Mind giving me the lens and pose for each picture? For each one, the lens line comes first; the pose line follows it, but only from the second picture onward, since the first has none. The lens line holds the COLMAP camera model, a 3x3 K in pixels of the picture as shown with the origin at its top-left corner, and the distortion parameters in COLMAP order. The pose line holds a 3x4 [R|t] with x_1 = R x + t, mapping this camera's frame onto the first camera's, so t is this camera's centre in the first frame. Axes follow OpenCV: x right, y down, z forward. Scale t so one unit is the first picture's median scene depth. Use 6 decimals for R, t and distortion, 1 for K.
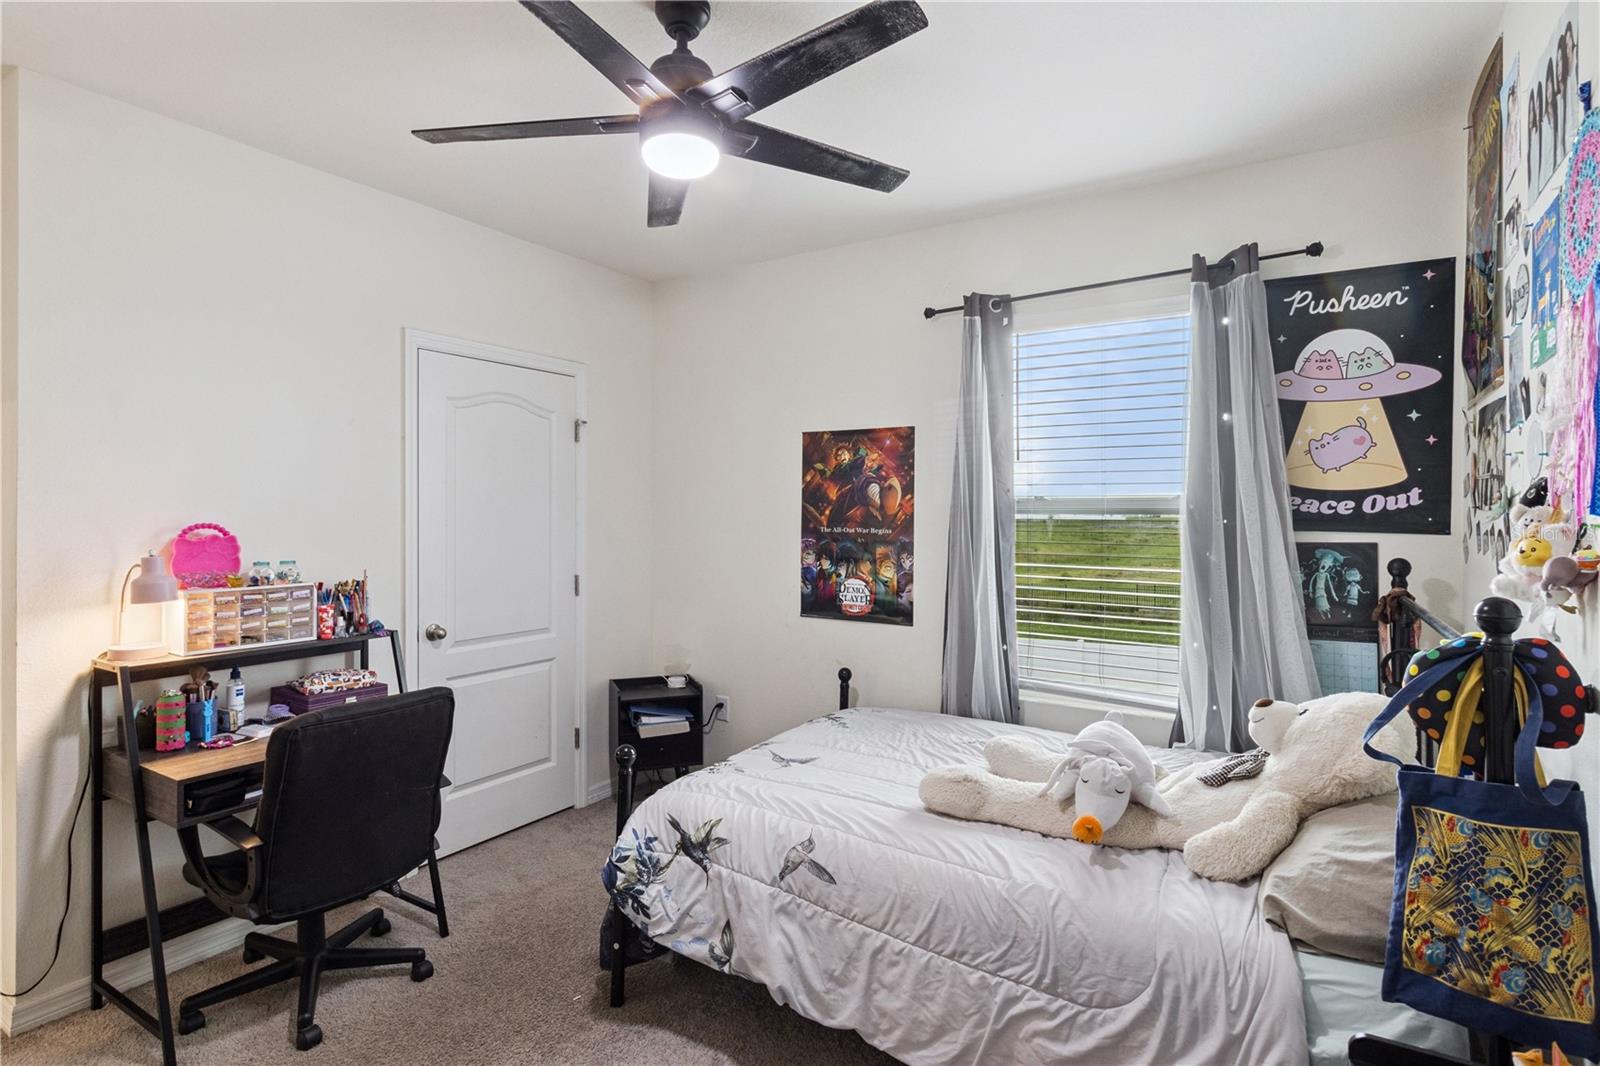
lens RADIAL K [[800.5, 0, 788.2], [0, 800.5, 529.2], [0, 0, 1]] dist [0.002889, -0.001748]
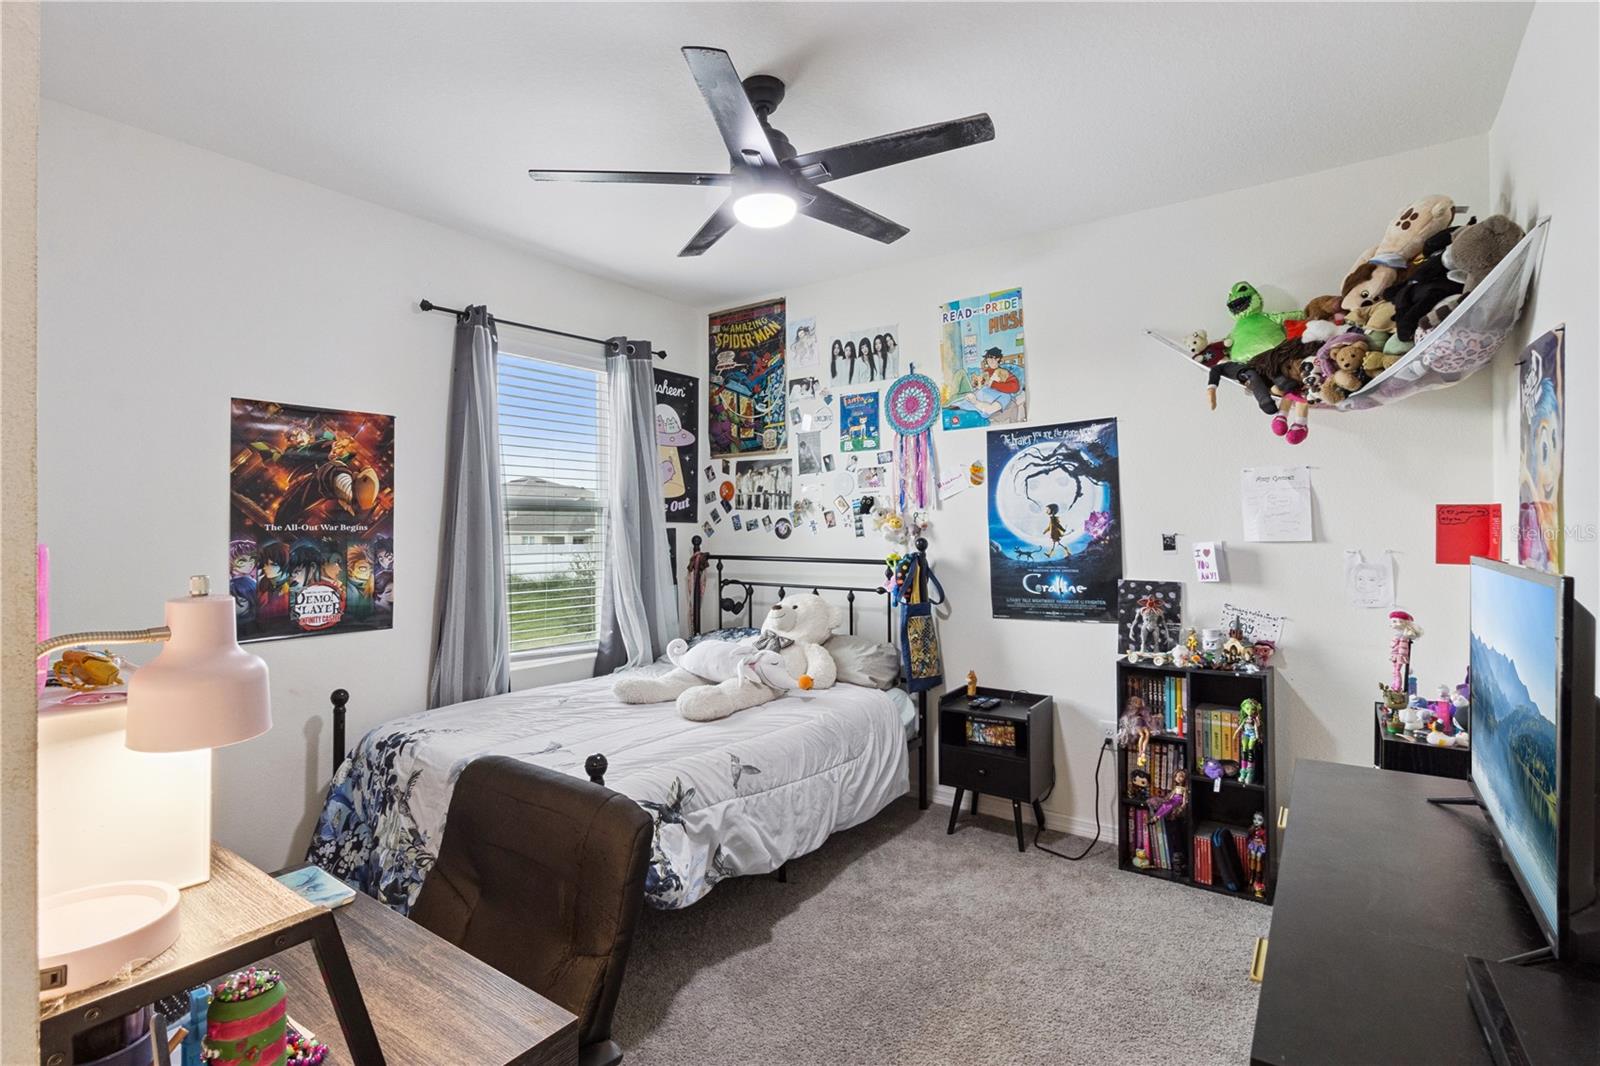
lens RADIAL K [[772.2, 0, 787.6], [0, 772.2, 521.5], [0, 0, 1]] dist [-0.003767, -0.000533]
pose [[0.081523, -0.003852, 0.996664, -0.690244], [0.017181, 0.999849, 0.002459, 0.001587], [-0.996523, 0.016923, 0.081577, 0.450033]]
